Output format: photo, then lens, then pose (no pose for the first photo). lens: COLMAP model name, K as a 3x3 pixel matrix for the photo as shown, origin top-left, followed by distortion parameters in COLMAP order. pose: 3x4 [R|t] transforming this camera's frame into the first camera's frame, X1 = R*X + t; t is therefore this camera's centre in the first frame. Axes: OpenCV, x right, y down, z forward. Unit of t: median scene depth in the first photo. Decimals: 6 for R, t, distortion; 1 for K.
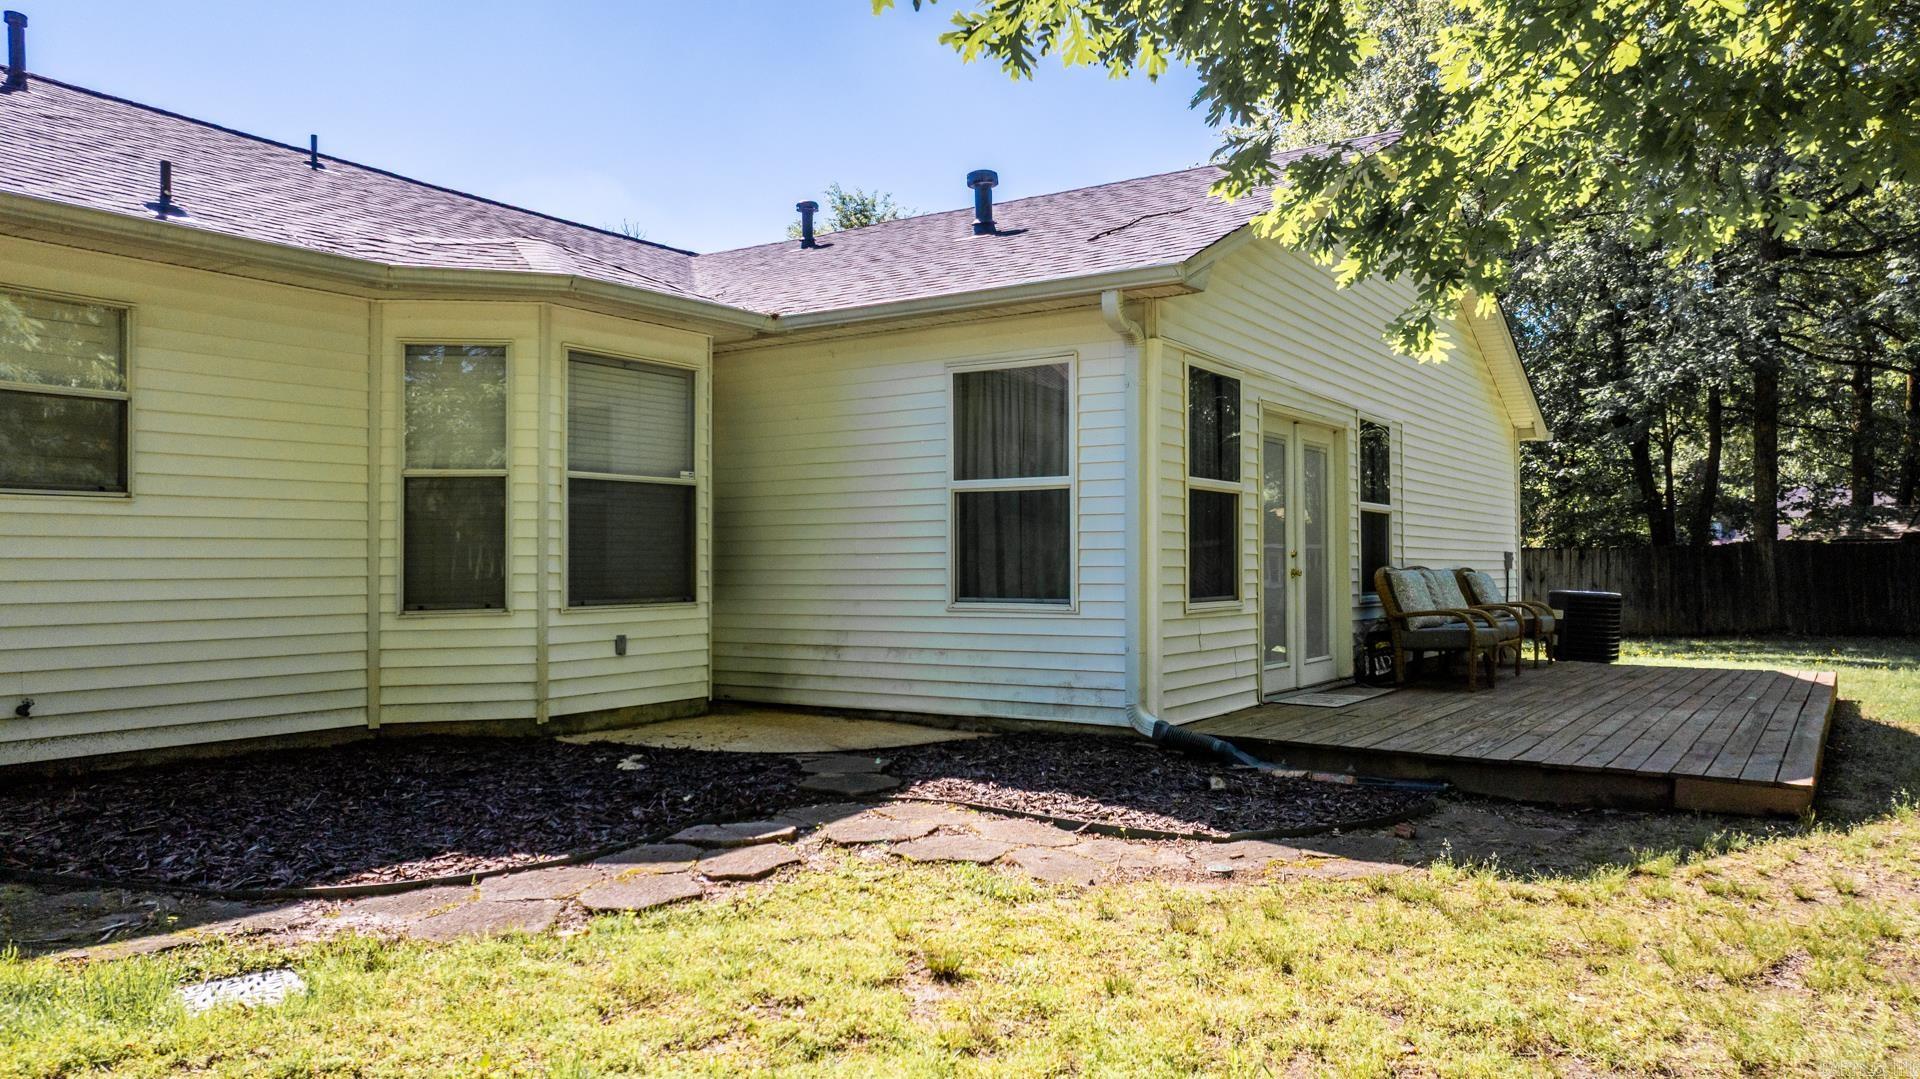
lens RADIAL K [[1370.8, 0, 960.0], [0, 1370.8, 539.5], [0, 0, 1]] dist [-0.025387, 0.005206]
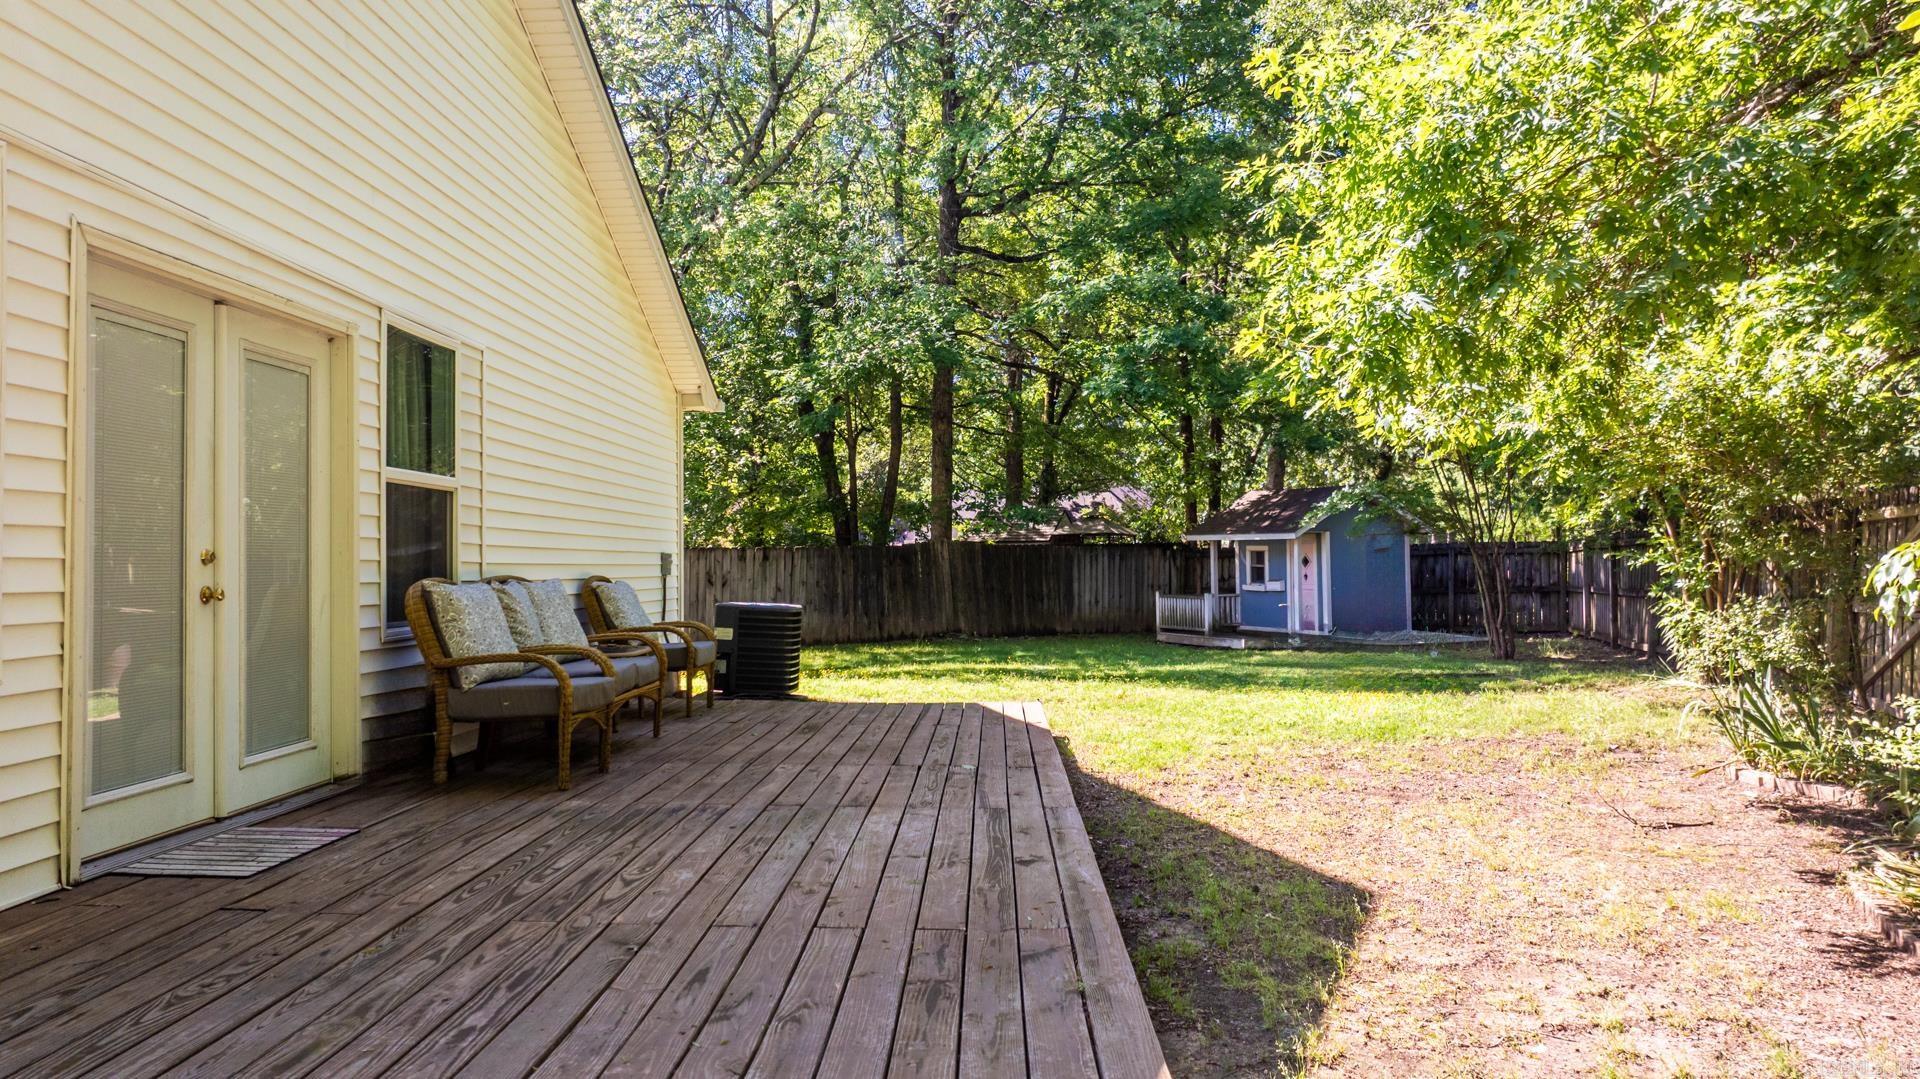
lens RADIAL K [[1355.0, 0, 960.0], [0, 1355.0, 539.5], [0, 0, 1]] dist [-0.027070, 0.010762]
pose [[0.846491, 0.006680, 0.532361, 0.095647], [-0.006733, 0.999976, -0.001842, 0.001285], [-0.532361, -0.002025, 0.846515, 0.189607]]
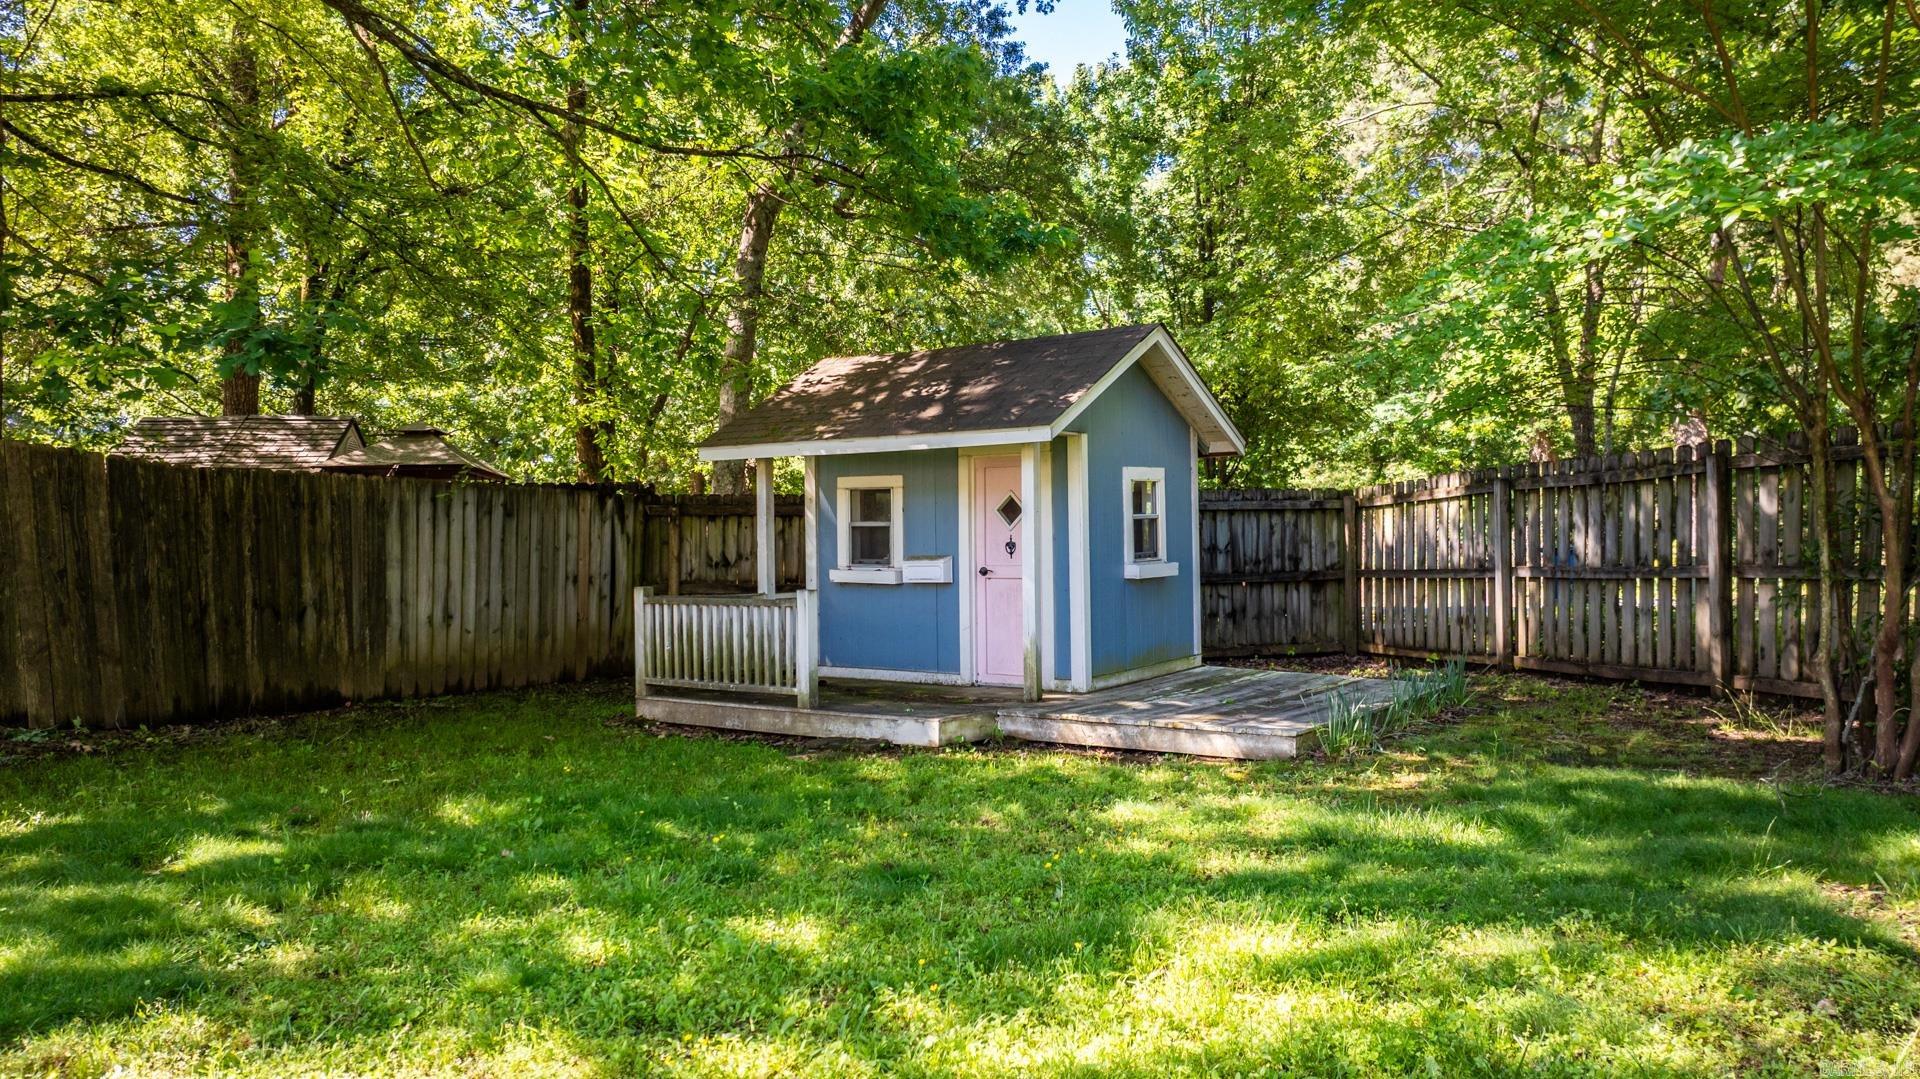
lens RADIAL K [[1355.0, 0, 960.0], [0, 1355.0, 539.5], [0, 0, 1]] dist [-0.027070, 0.010762]
pose [[0.468302, 0.011388, 0.883495, 0.527324], [-0.008276, 0.999930, -0.008502, 0.030160], [-0.883530, -0.003331, 0.468363, 0.796751]]
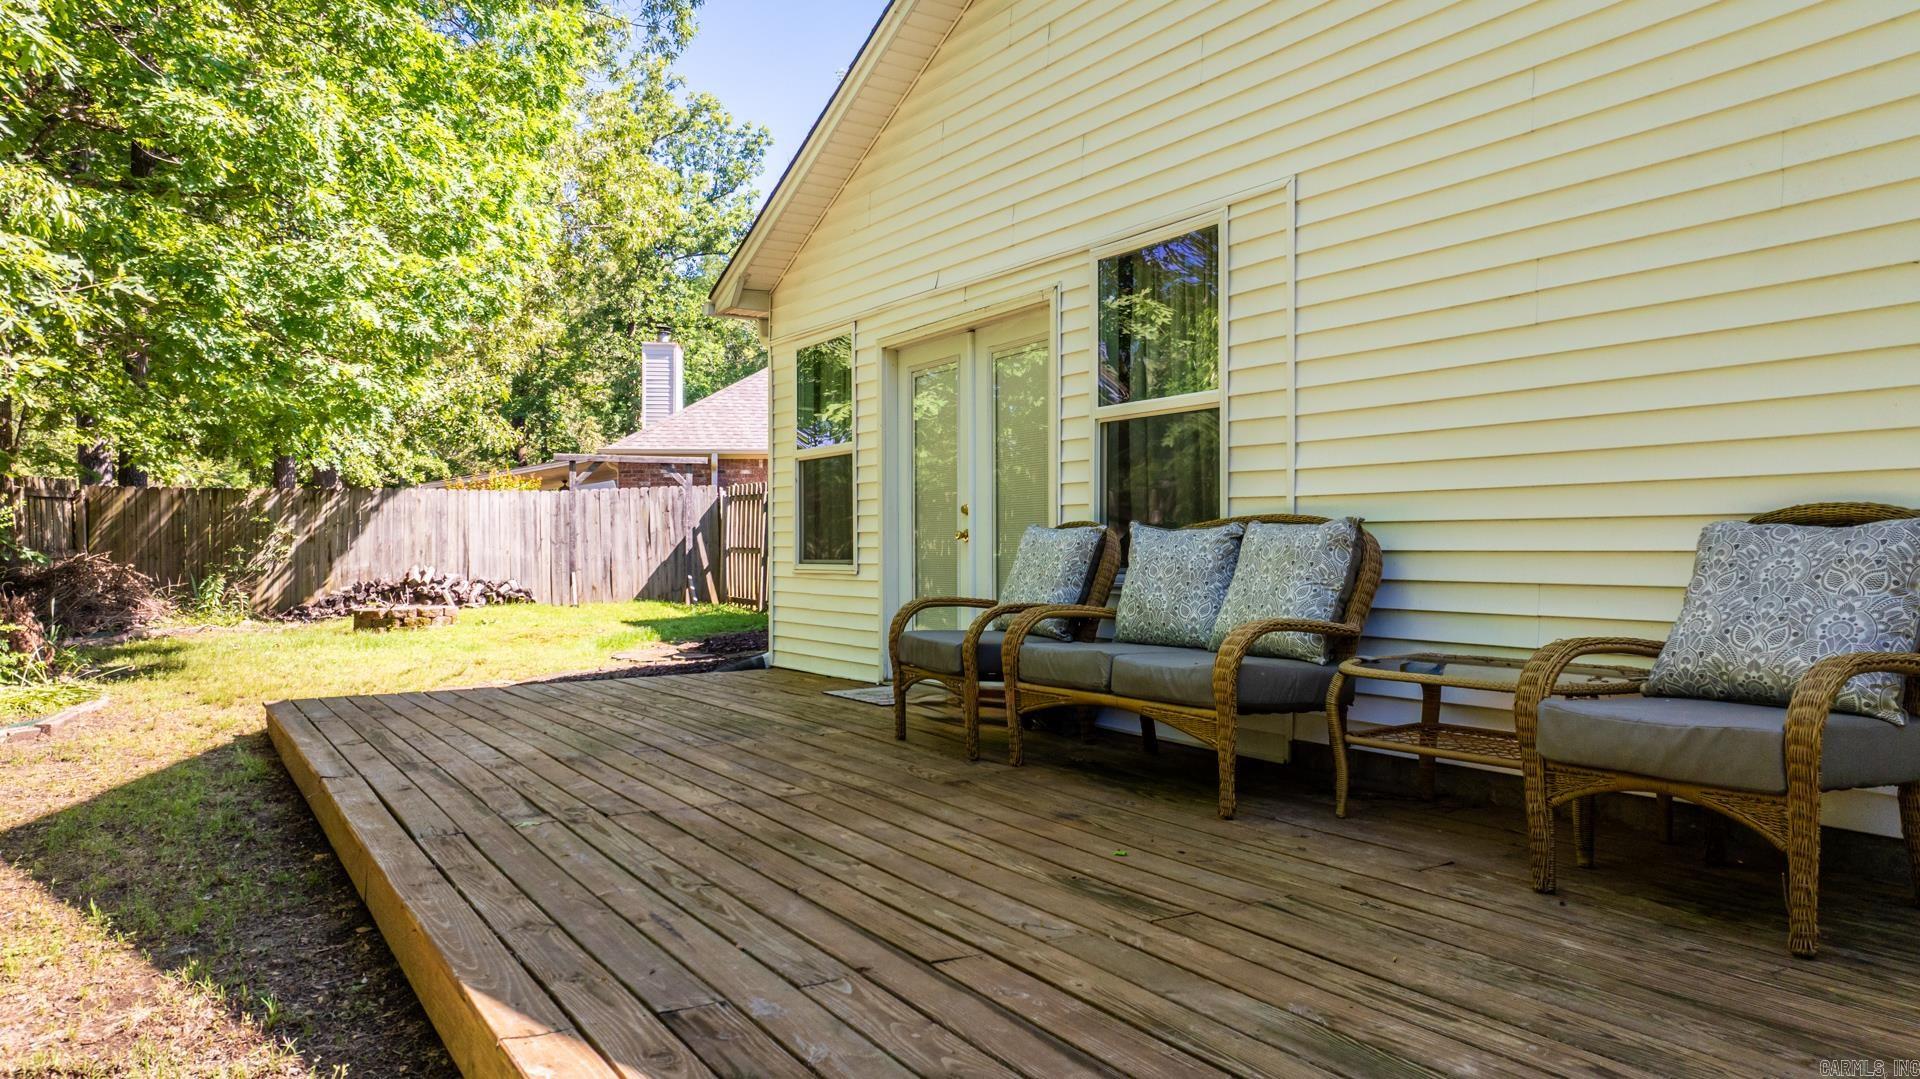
lens RADIAL K [[1370.8, 0, 960.0], [0, 1370.8, 539.5], [0, 0, 1]] dist [-0.025387, 0.005206]
pose [[-0.449202, -0.003040, -0.893425, 0.407984], [0.021772, 0.999660, -0.014348, 0.016716], [0.893165, -0.025897, -0.448983, 0.594384]]
